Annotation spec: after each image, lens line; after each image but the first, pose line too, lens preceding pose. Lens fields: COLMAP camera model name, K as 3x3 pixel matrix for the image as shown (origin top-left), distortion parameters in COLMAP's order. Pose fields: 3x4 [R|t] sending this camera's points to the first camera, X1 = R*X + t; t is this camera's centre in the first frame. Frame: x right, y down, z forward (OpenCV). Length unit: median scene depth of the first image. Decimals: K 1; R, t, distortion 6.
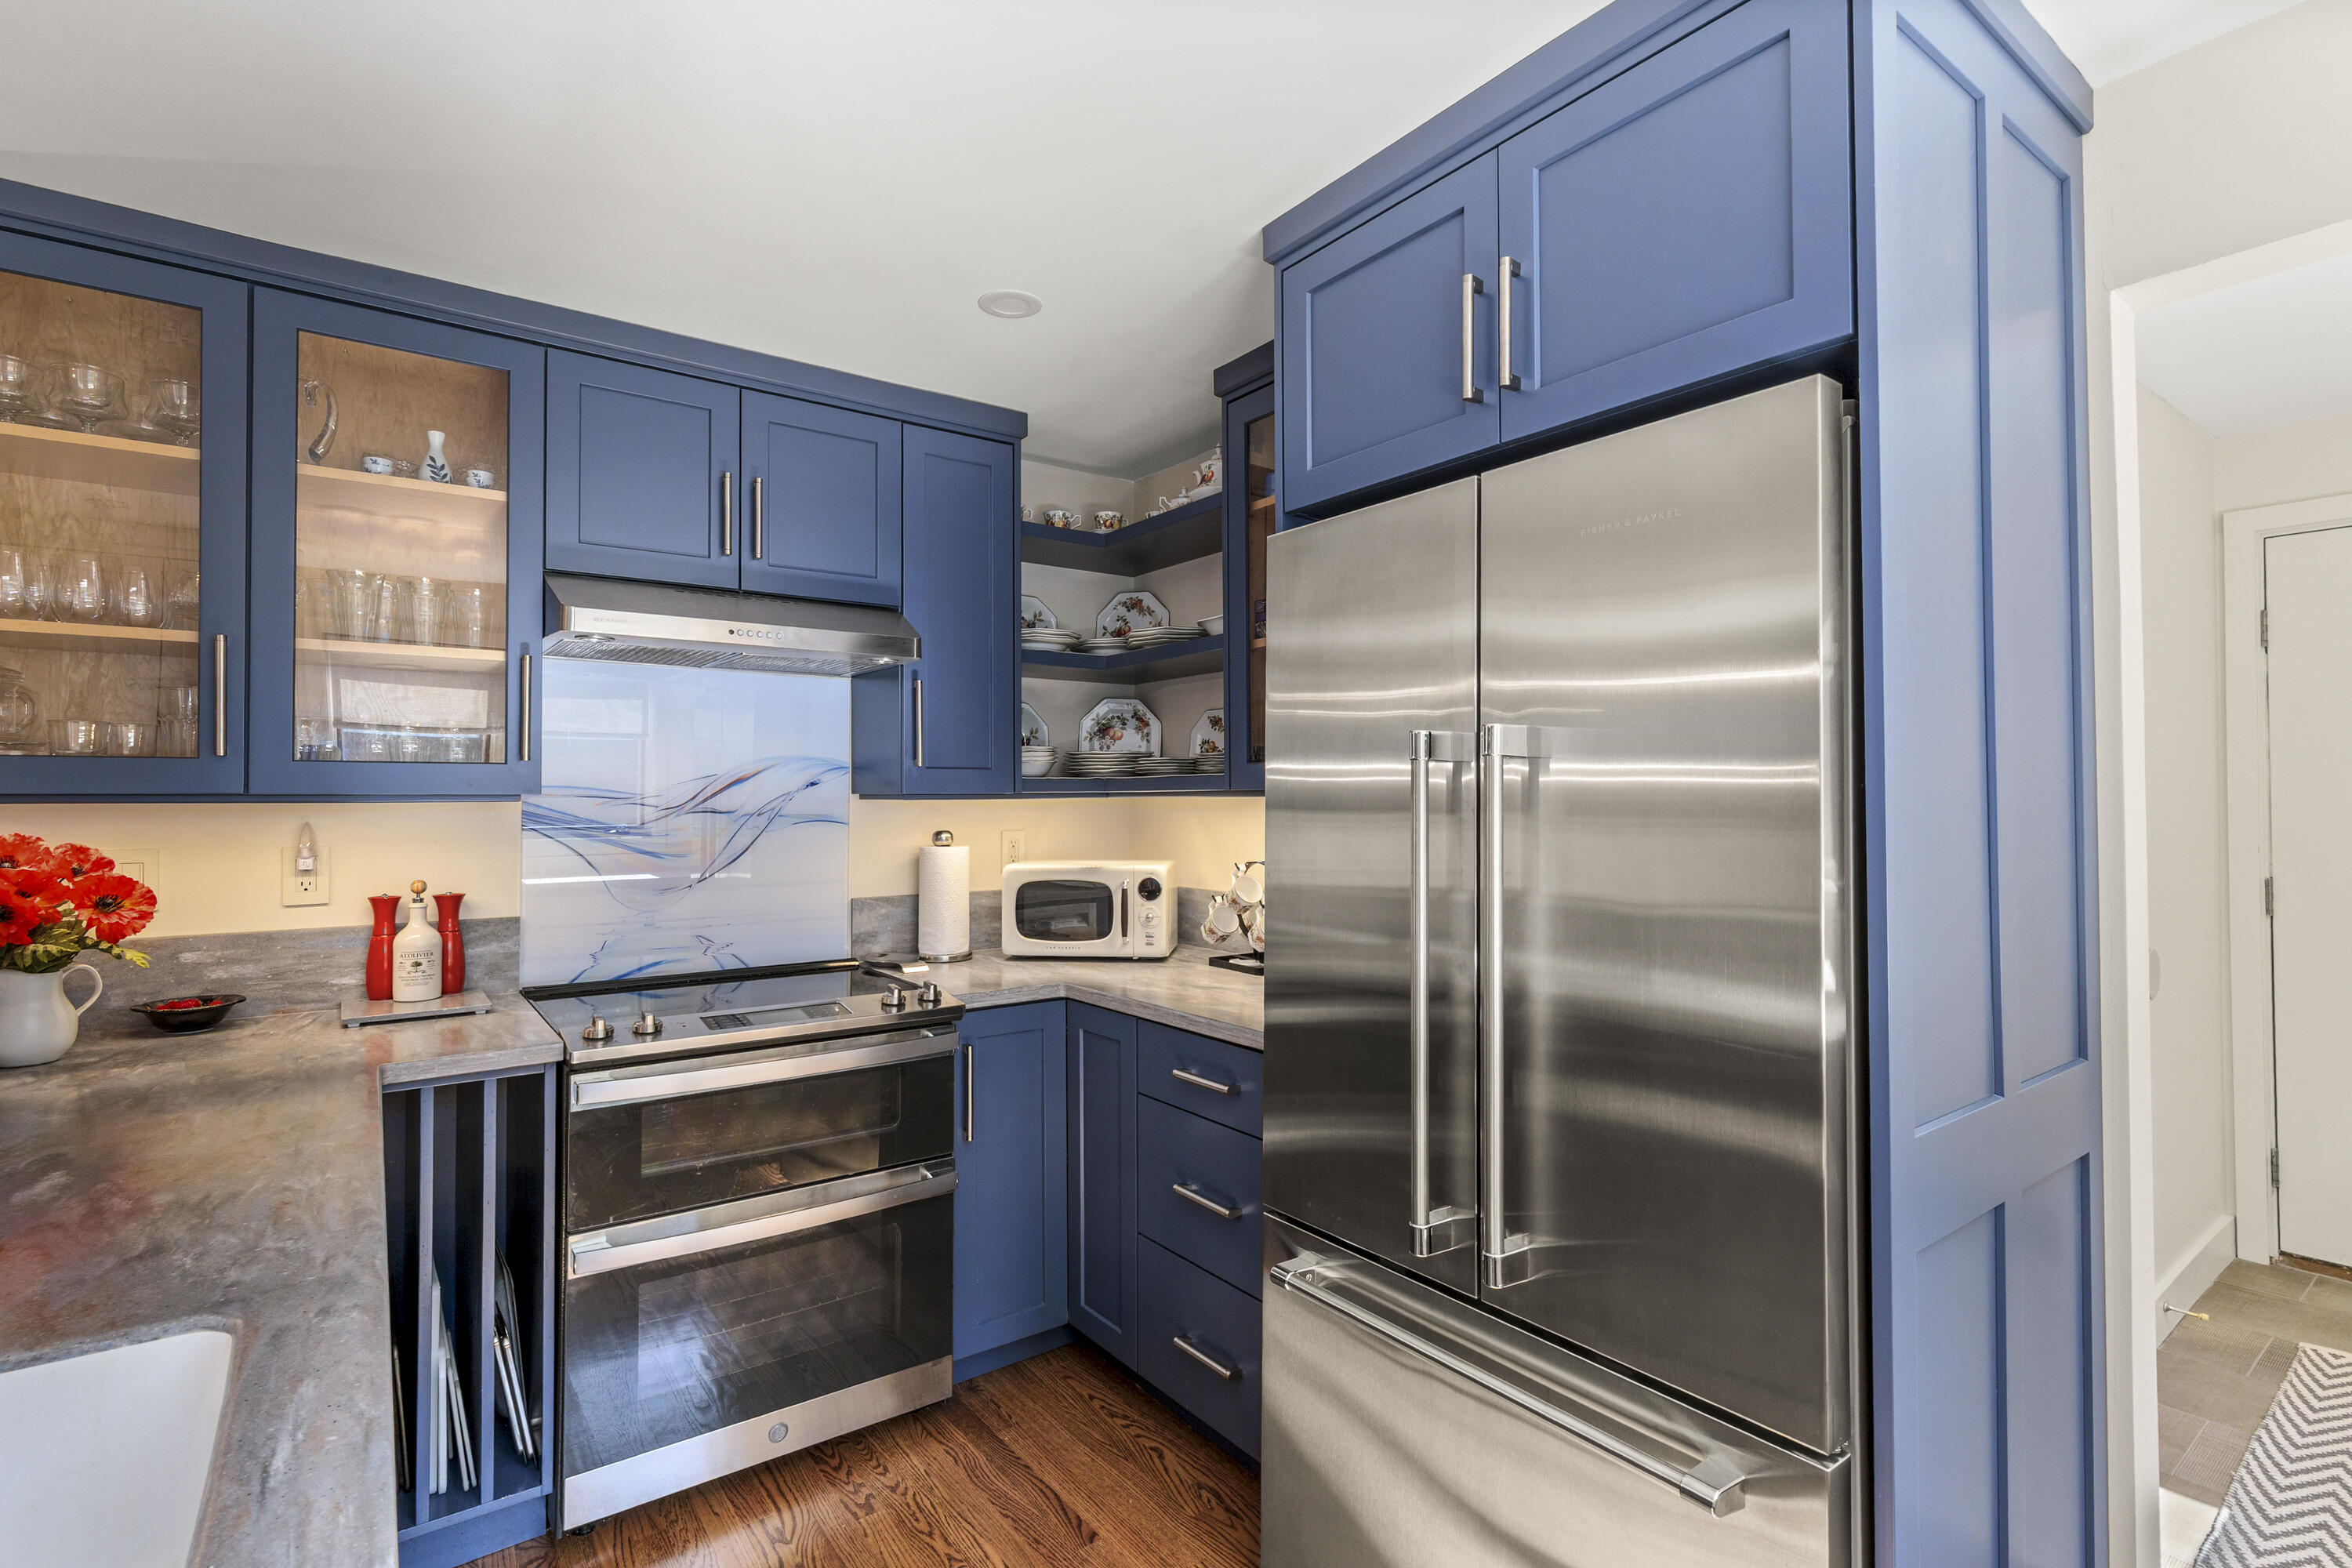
lens RADIAL K [[1090.9, 0, 1190.4], [0, 1090.9, 776.9], [0, 0, 1]] dist [0.008667, -0.002207]
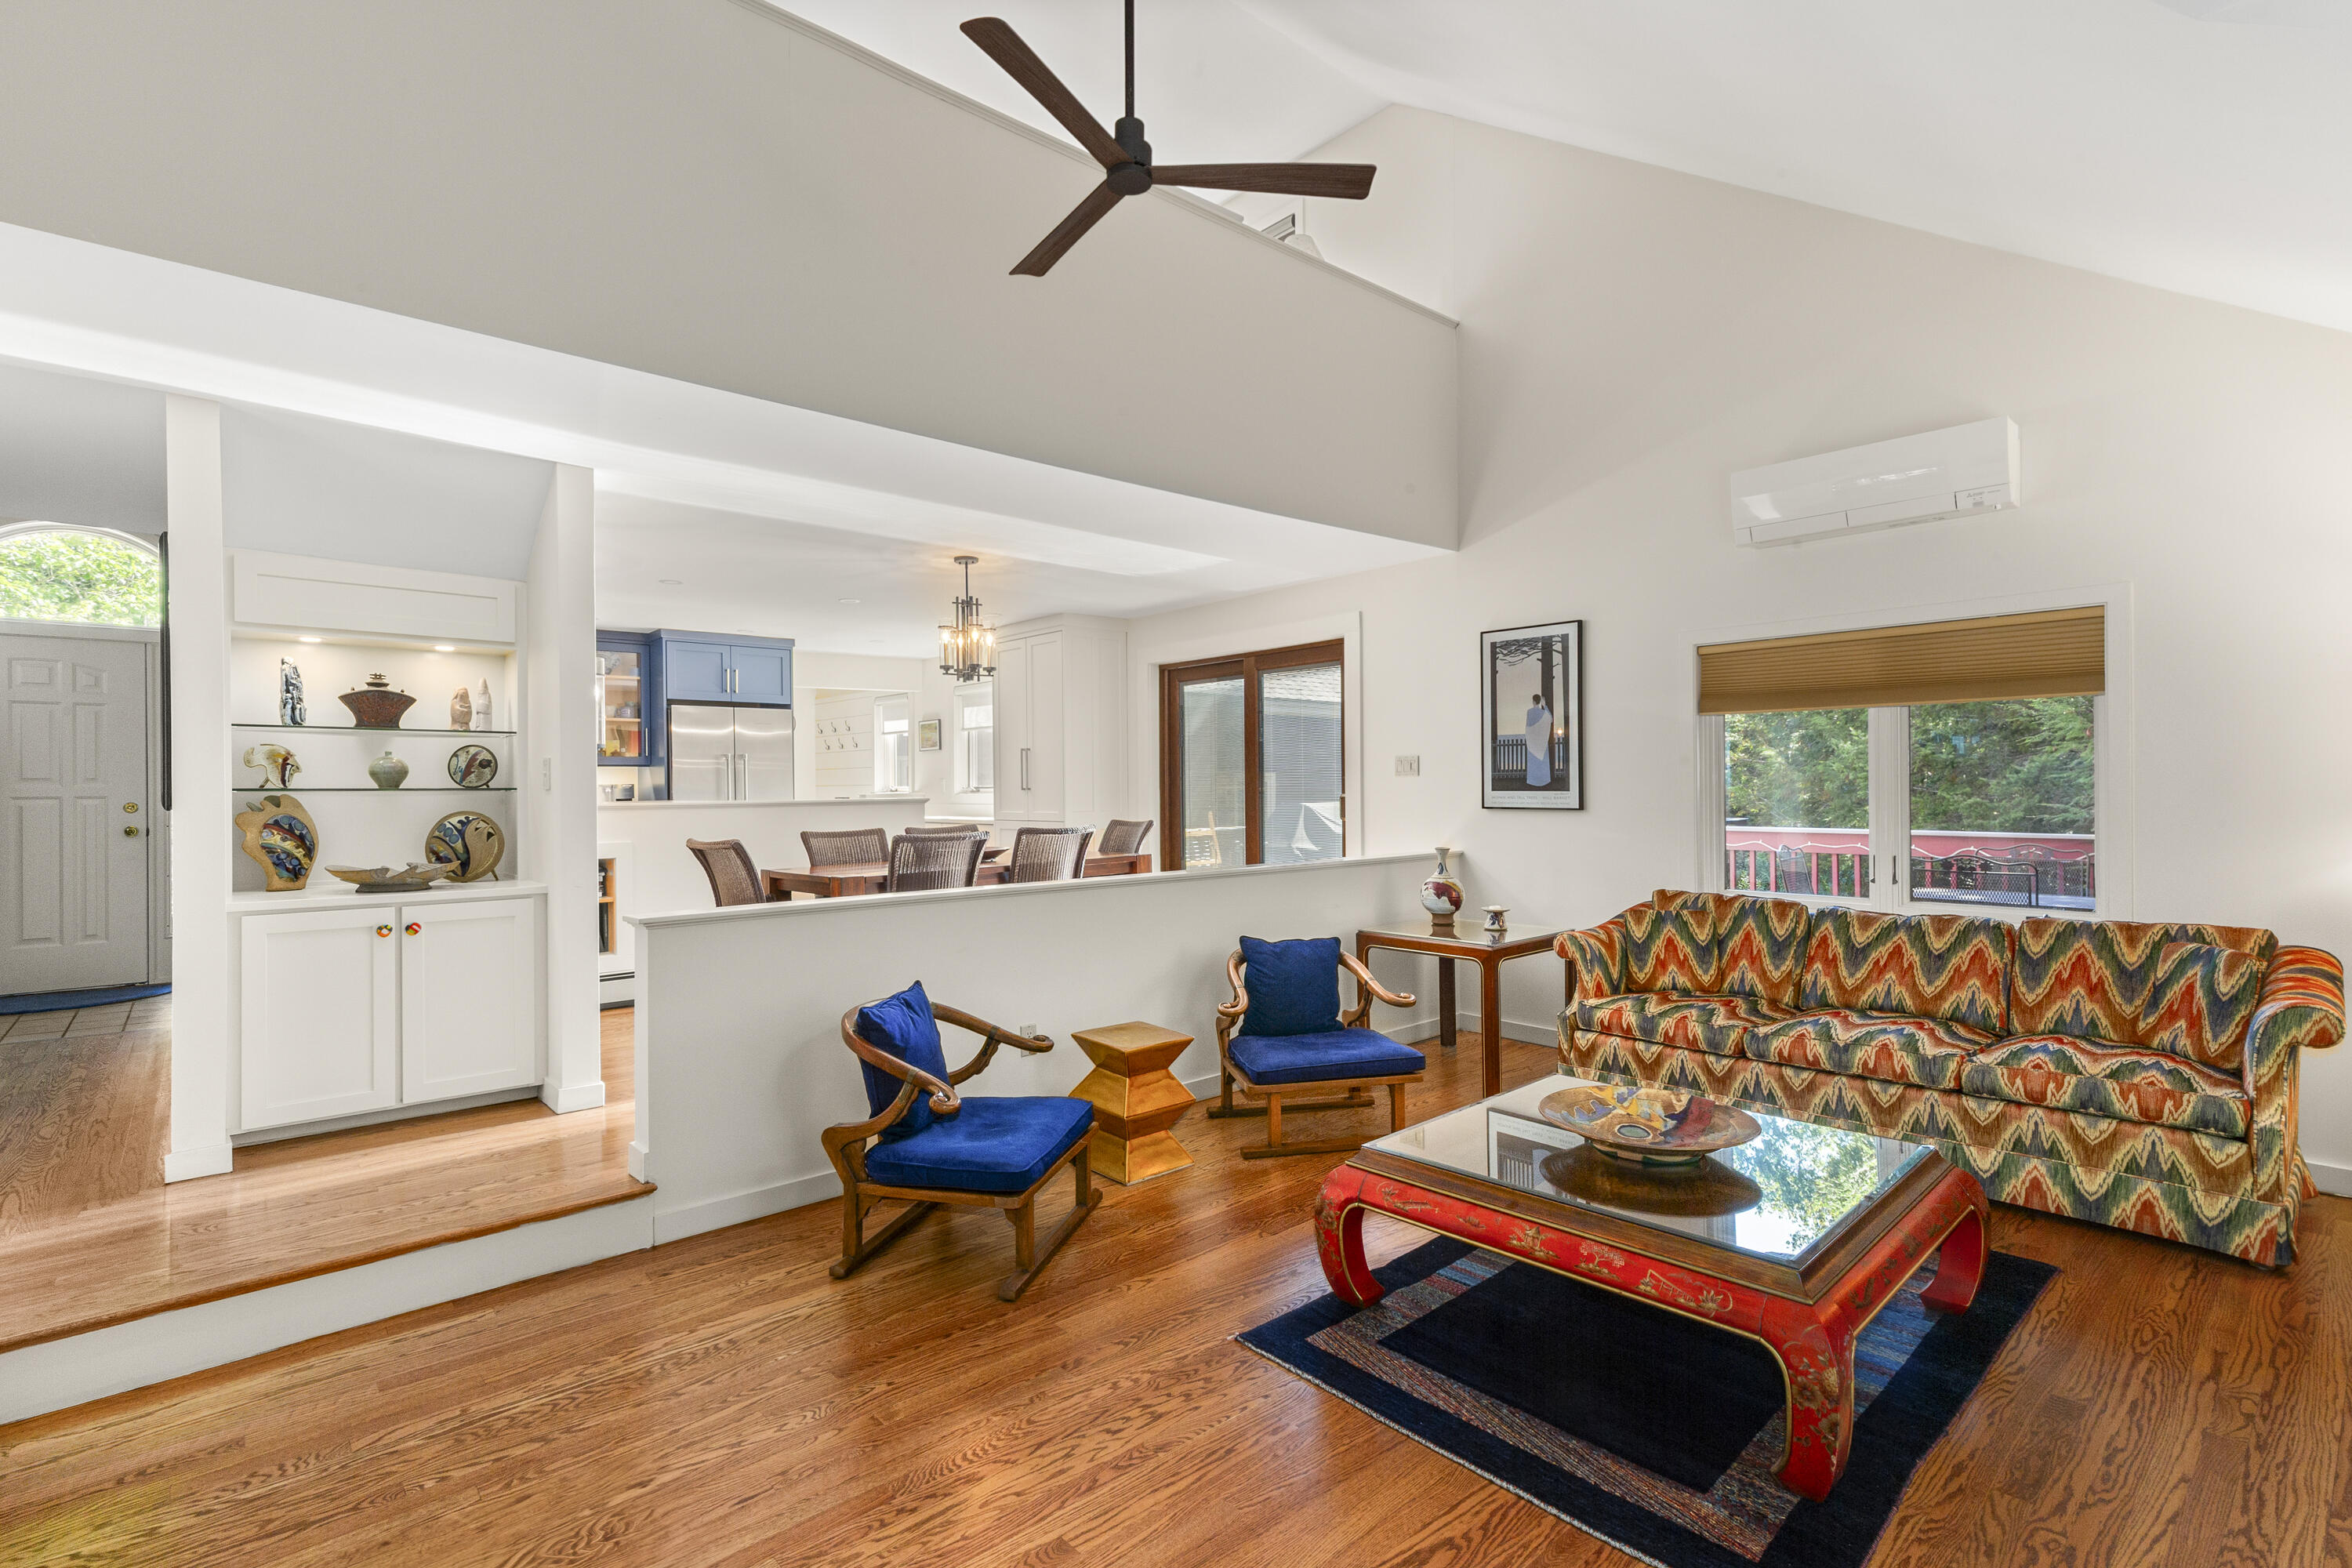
lens RADIAL K [[1090.9, 0, 1175.5], [0, 1090.9, 781.9], [0, 0, 1]] dist [0.008667, -0.002207]
pose [[-0.077036, 0.008236, 0.996994, -3.383510], [-0.006330, 0.999942, -0.008750, 0.083785], [-0.997008, -0.006985, -0.076979, -0.506229]]
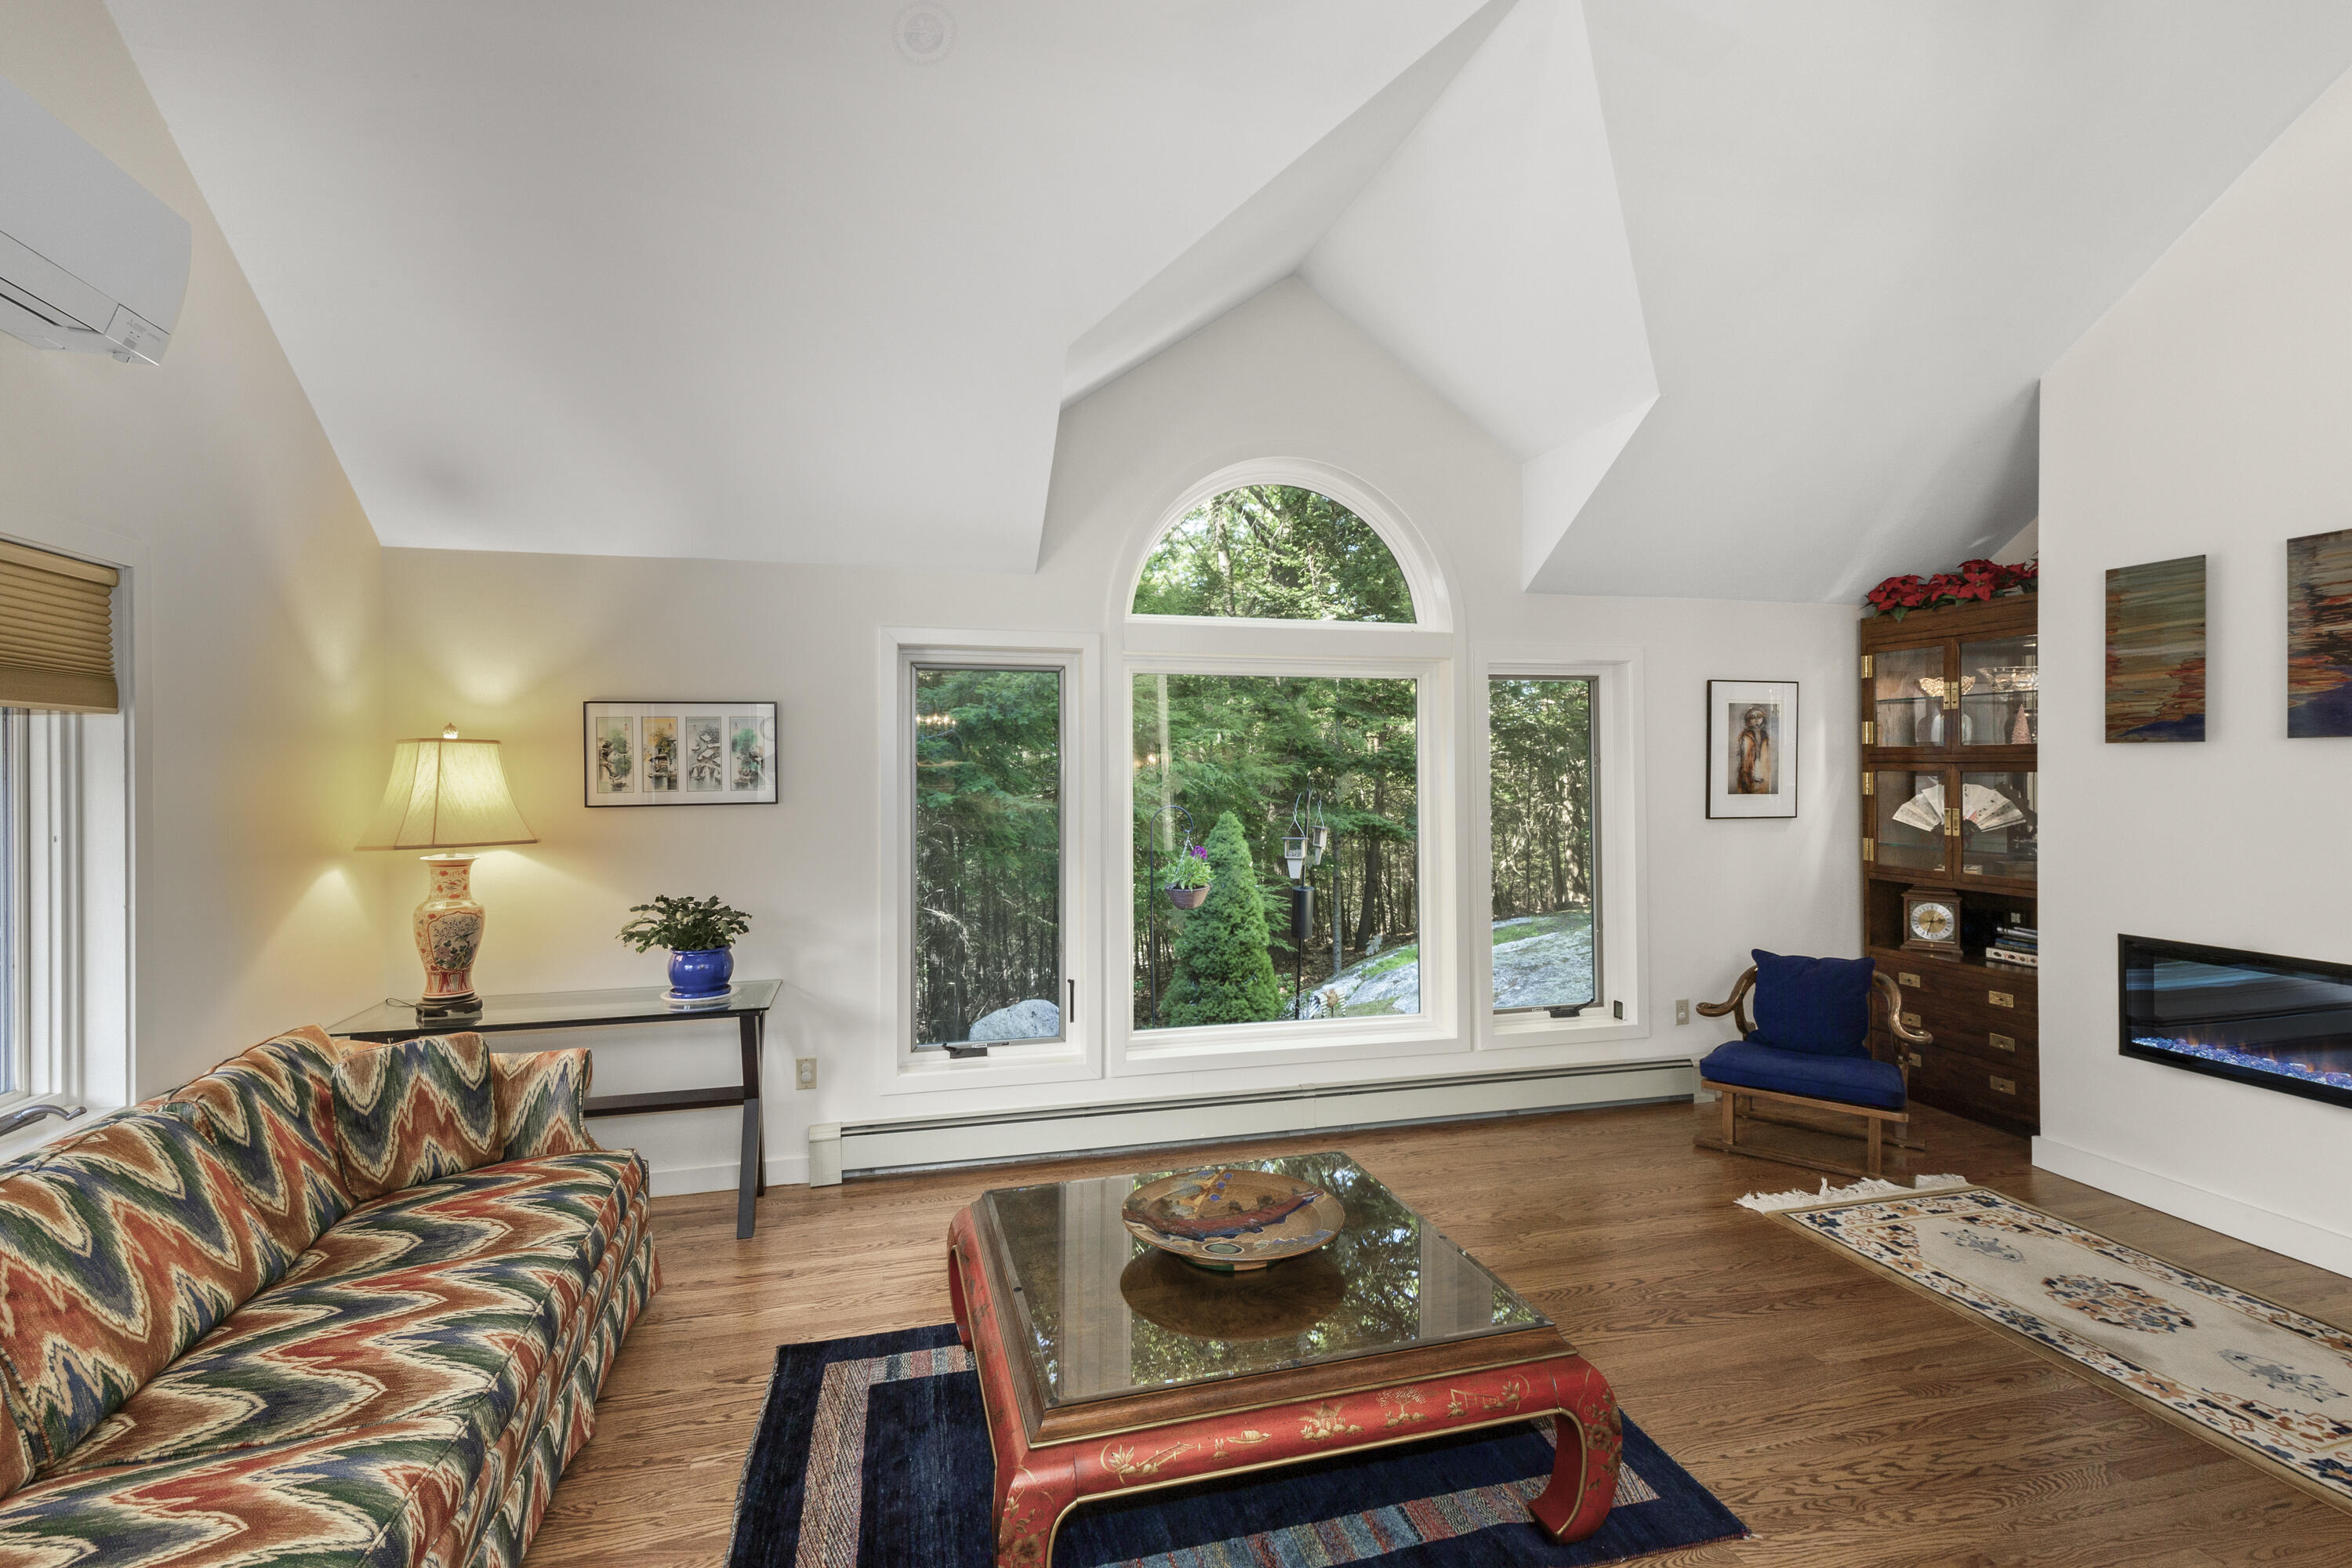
lens RADIAL K [[1090.9, 0, 1171.7], [0, 1090.9, 763.5], [0, 0, 1]] dist [0.008667, -0.002207]
pose [[-0.389311, -0.000179, -0.921106, -1.334754], [0.020597, 0.999748, -0.008899, 0.004585], [0.920876, -0.022436, -0.389209, -0.721826]]
